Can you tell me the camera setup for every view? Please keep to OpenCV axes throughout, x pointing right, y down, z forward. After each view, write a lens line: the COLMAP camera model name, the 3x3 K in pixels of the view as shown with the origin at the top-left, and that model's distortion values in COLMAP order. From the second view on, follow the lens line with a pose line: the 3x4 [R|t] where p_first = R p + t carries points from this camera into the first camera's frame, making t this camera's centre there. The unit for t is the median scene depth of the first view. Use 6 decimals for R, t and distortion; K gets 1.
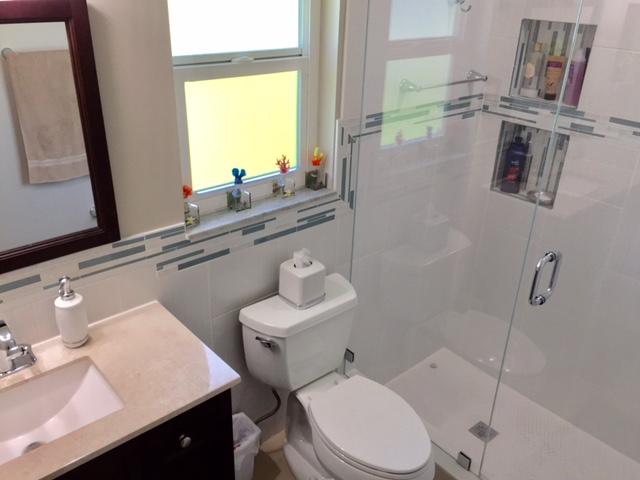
lens RADIAL K [[555.9, 0, 316.8], [0, 555.9, 237.8], [0, 0, 1]] dist [0.071225, -0.082897]
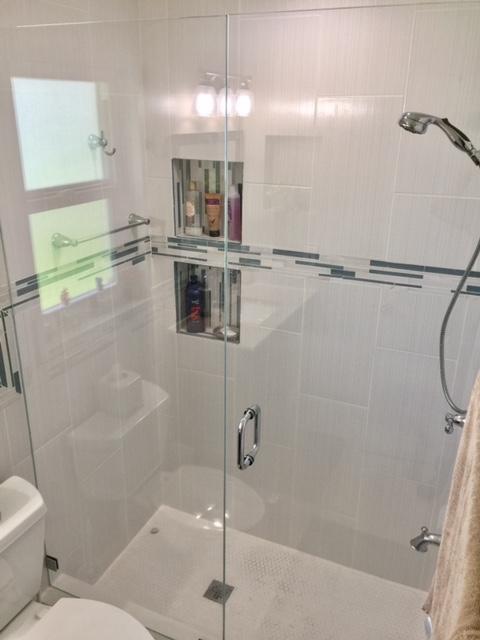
lens RADIAL K [[555.9, 0, 239.3], [0, 555.9, 322.9], [0, 0, 1]] dist [0.071225, -0.082897]
pose [[0.905787, -0.170042, 0.388119, 0.049010], [0.197098, 0.979904, -0.030672, -0.059987], [-0.375104, 0.104280, 0.921099, 0.102303]]
